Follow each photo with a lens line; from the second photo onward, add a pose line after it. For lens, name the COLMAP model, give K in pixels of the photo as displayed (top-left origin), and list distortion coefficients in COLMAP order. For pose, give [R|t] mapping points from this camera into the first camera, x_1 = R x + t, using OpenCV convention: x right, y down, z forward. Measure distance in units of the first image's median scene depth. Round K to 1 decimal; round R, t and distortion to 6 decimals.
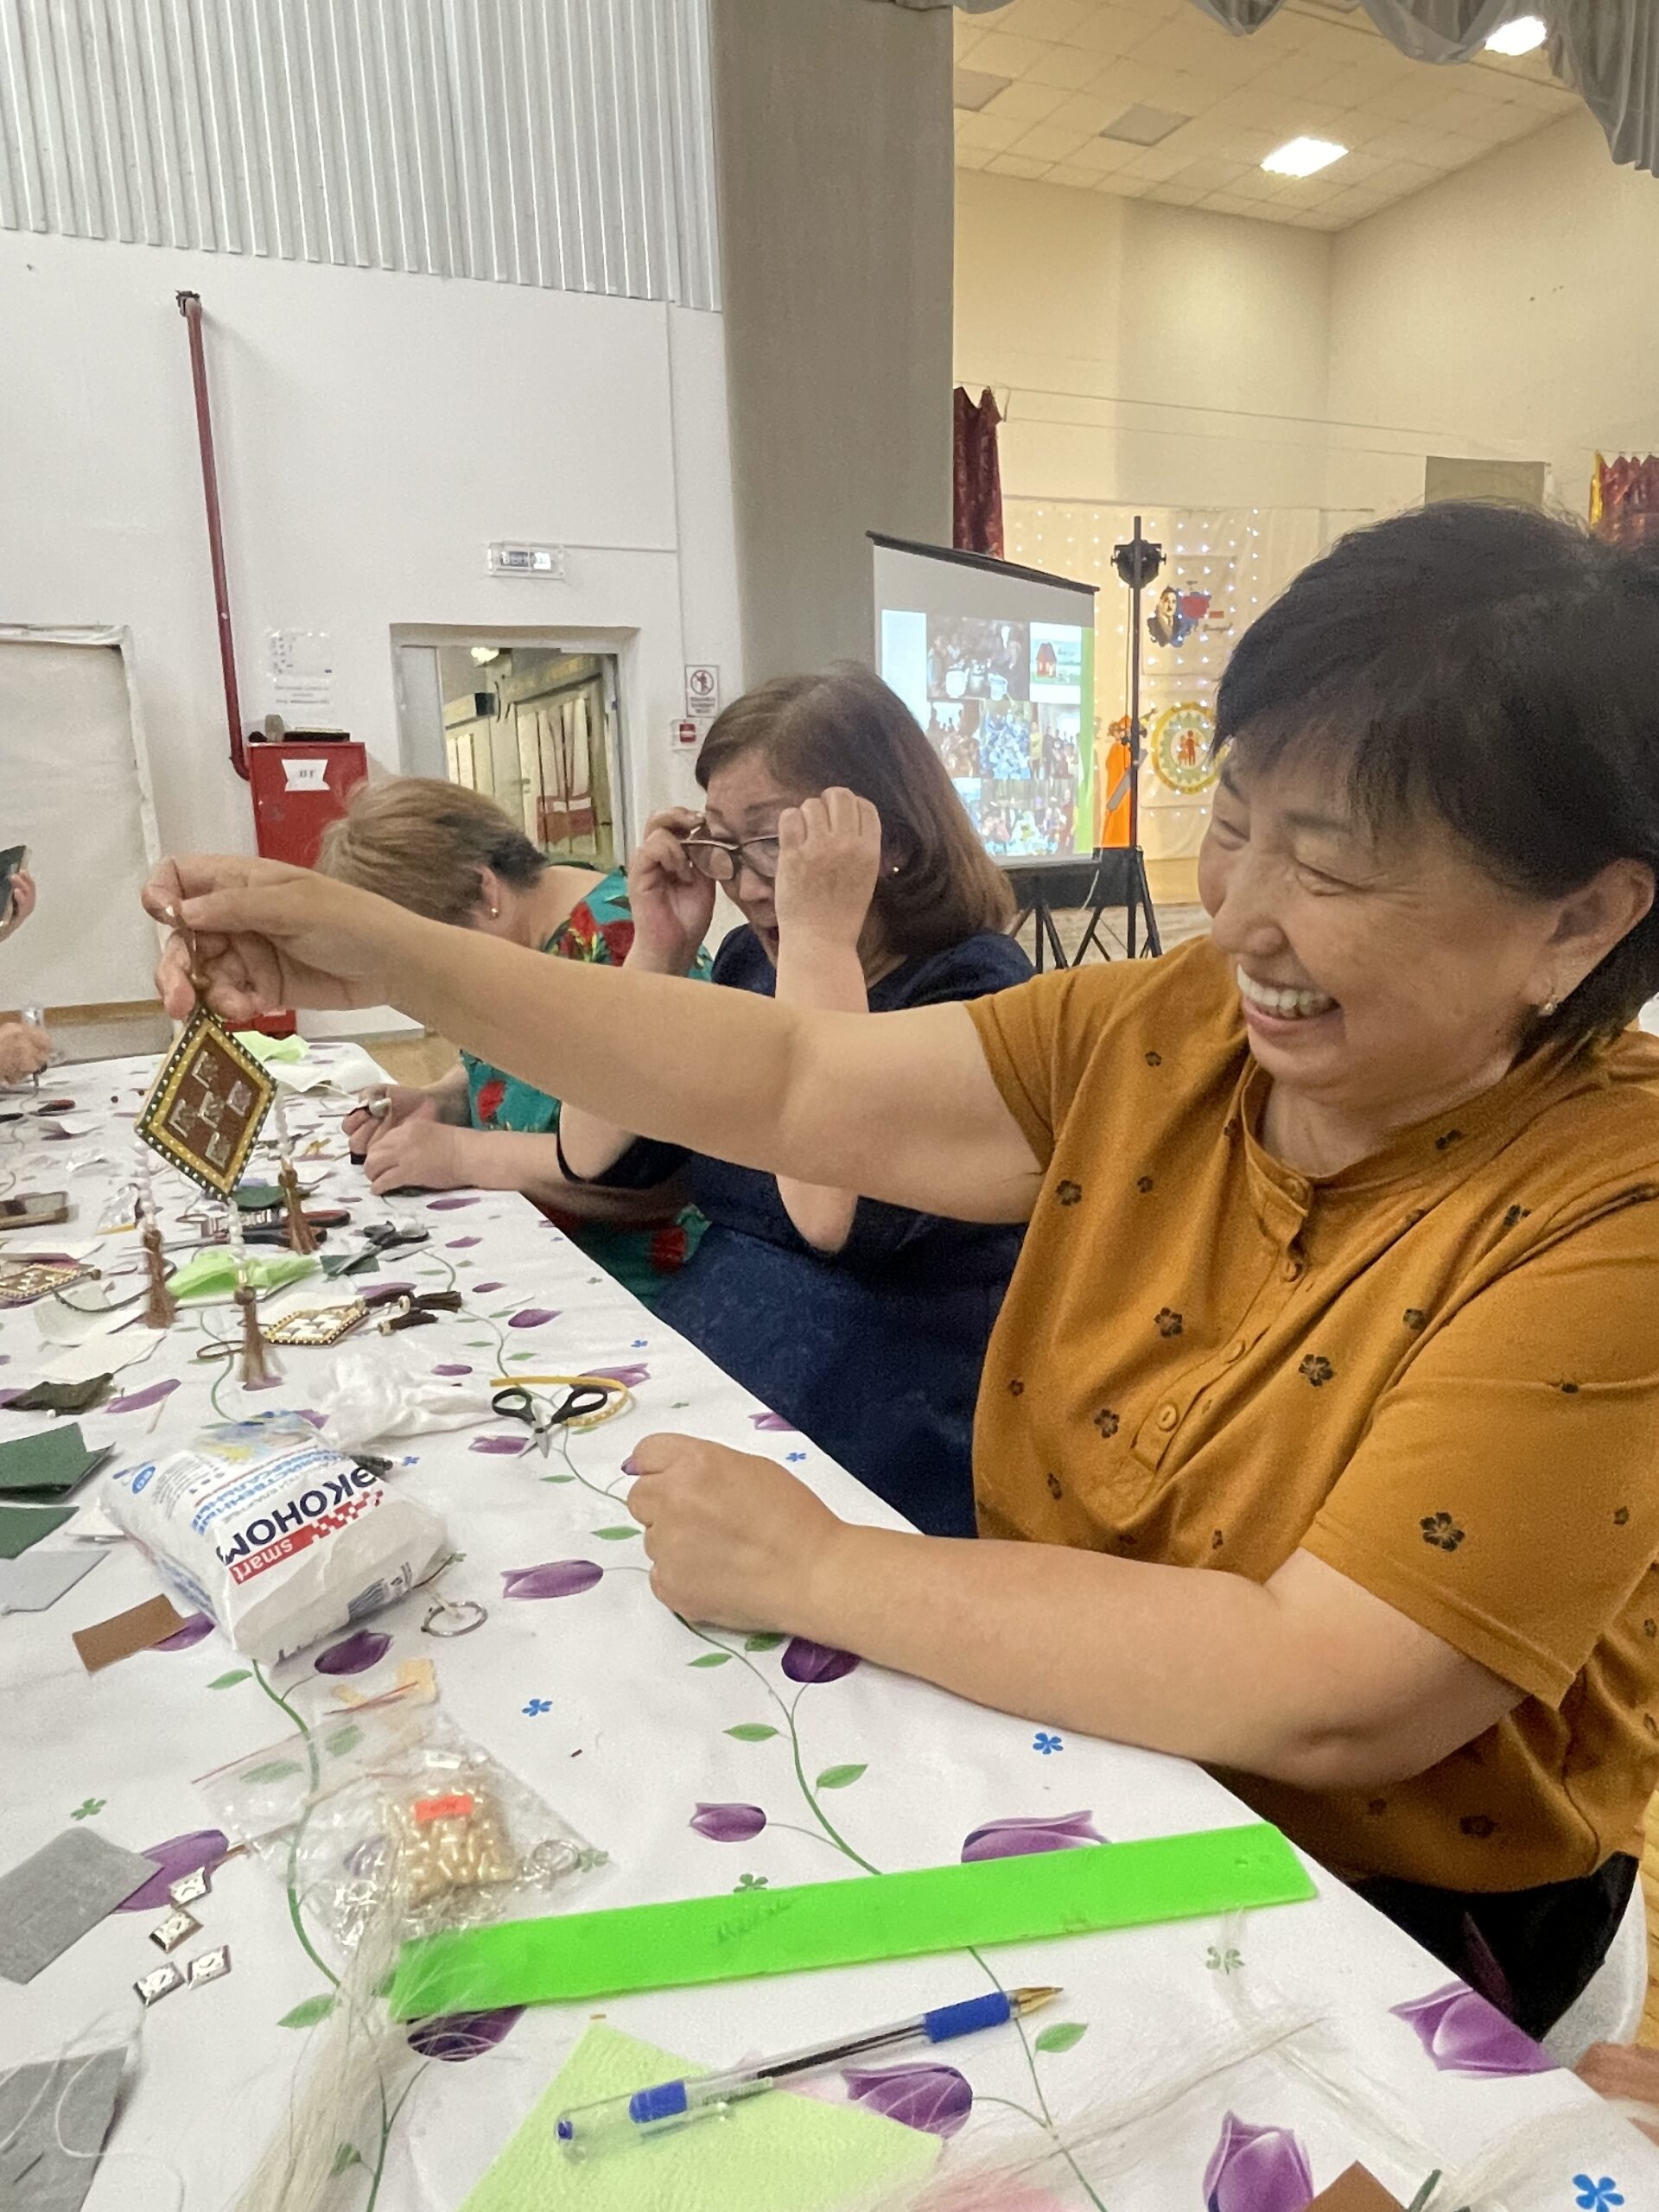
lens RADIAL K [[1452.9, 0, 822.6], [0, 1452.9, 1086.2], [0, 0, 1]] dist [0.001972, -0.002578]
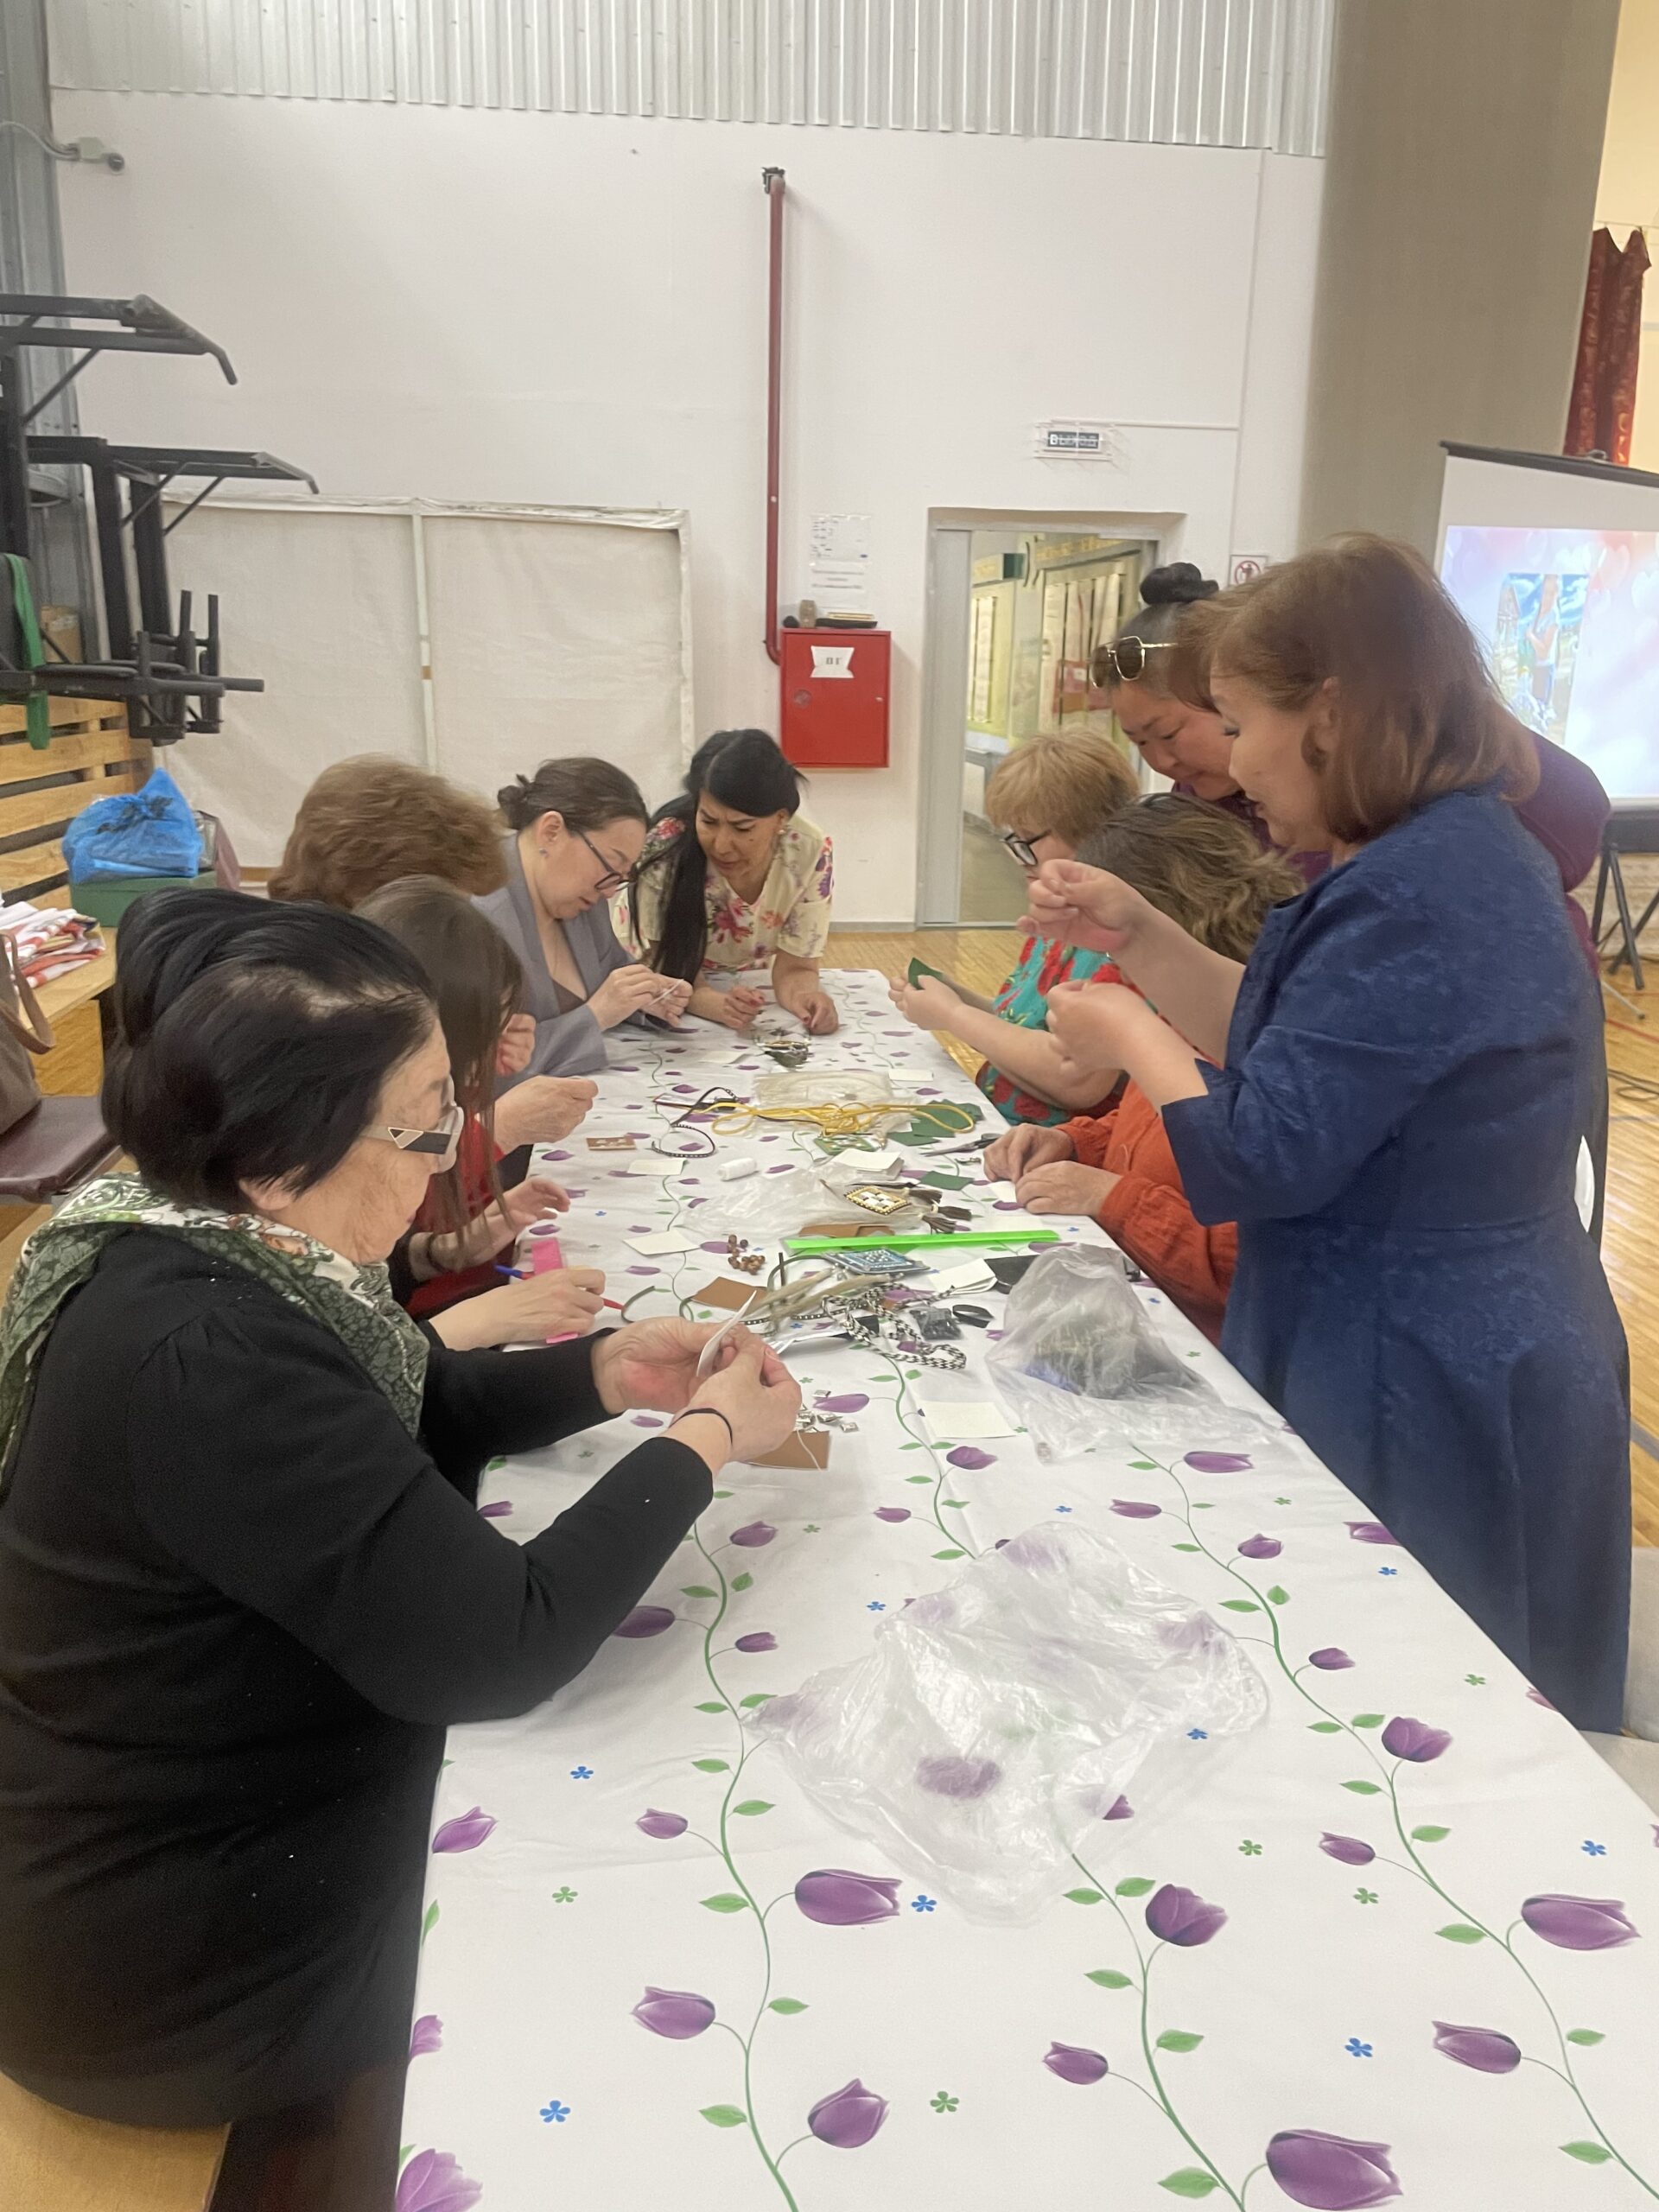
lens RADIAL K [[1665.7, 0, 842.9], [0, 1665.7, 1088.8], [0, 0, 1]] dist [0.081963, -0.103671]
pose [[0.949980, 0.127463, -0.285116, 0.021807], [-0.109381, 0.990892, 0.078538, -0.011800], [0.292530, -0.043423, 0.955270, -0.123506]]
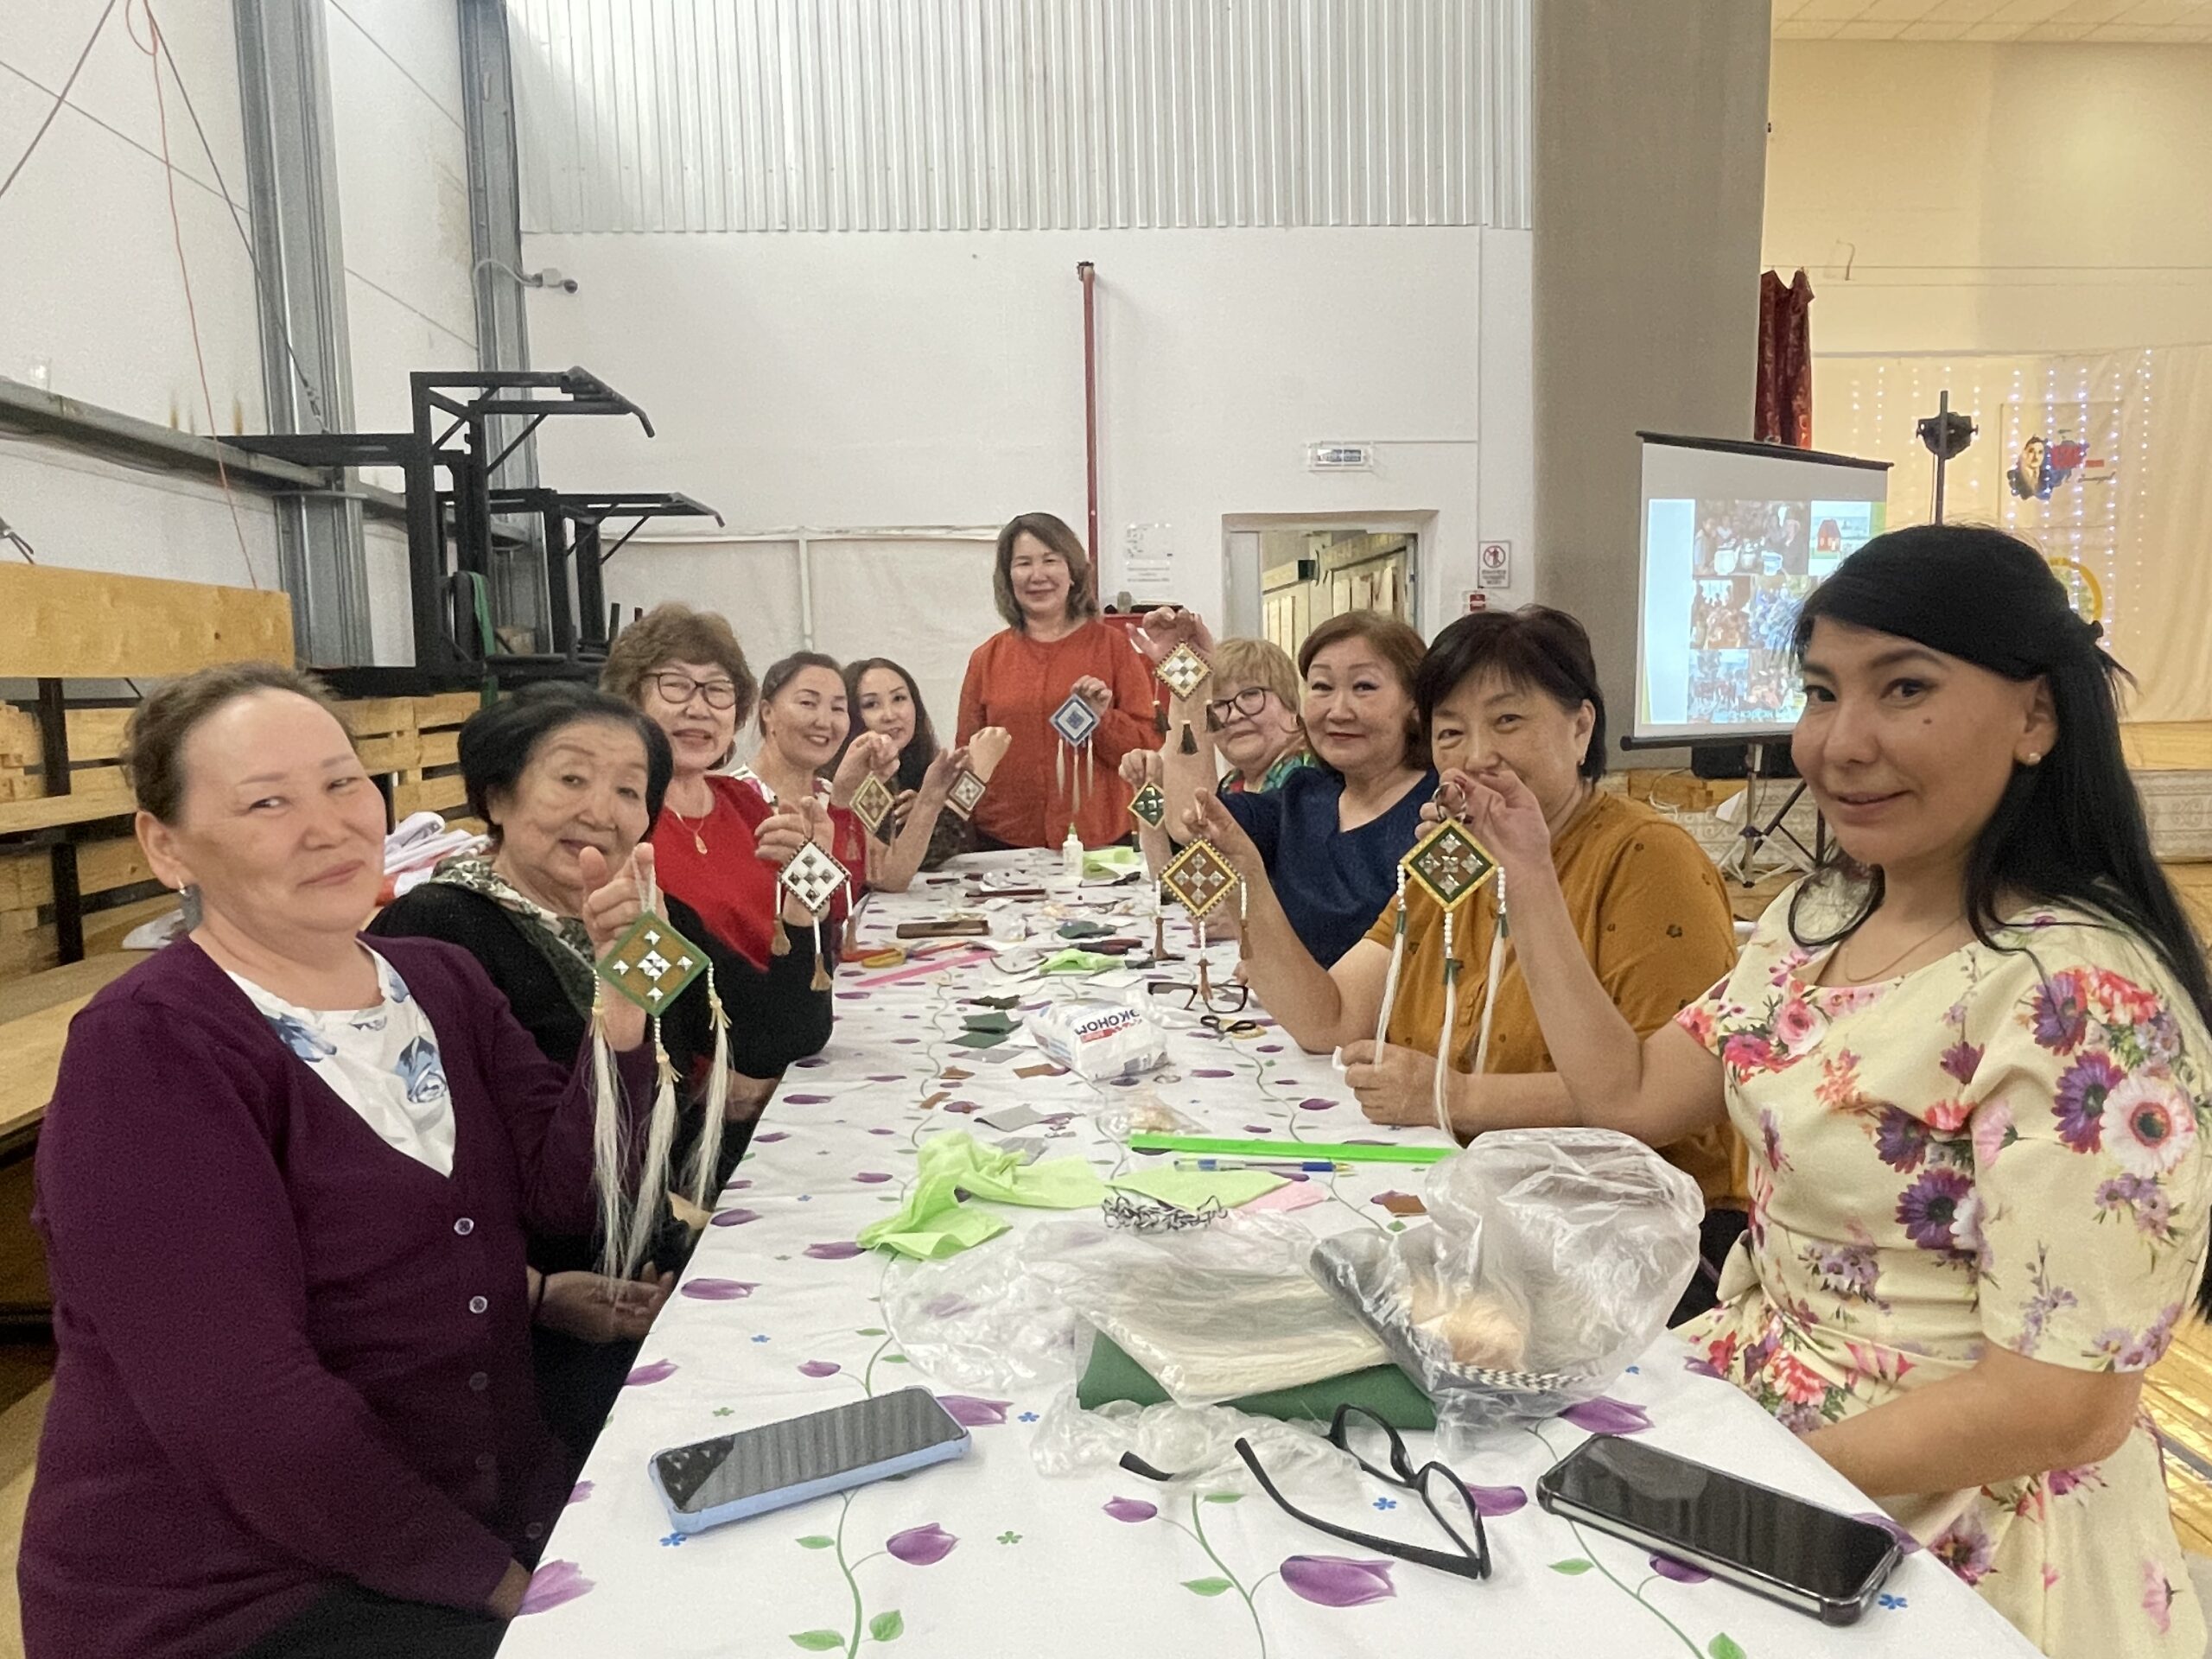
lens RADIAL K [[1452.9, 0, 1106.0], [0, 1452.9, 829.5], [0, 0, 1]] dist [0.001972, -0.002578]
pose [[0.934428, 0.051135, -0.352461, 0.045476], [-0.075758, 0.995529, -0.056413, 0.012033], [0.348000, 0.079416, 0.934125, -0.123007]]
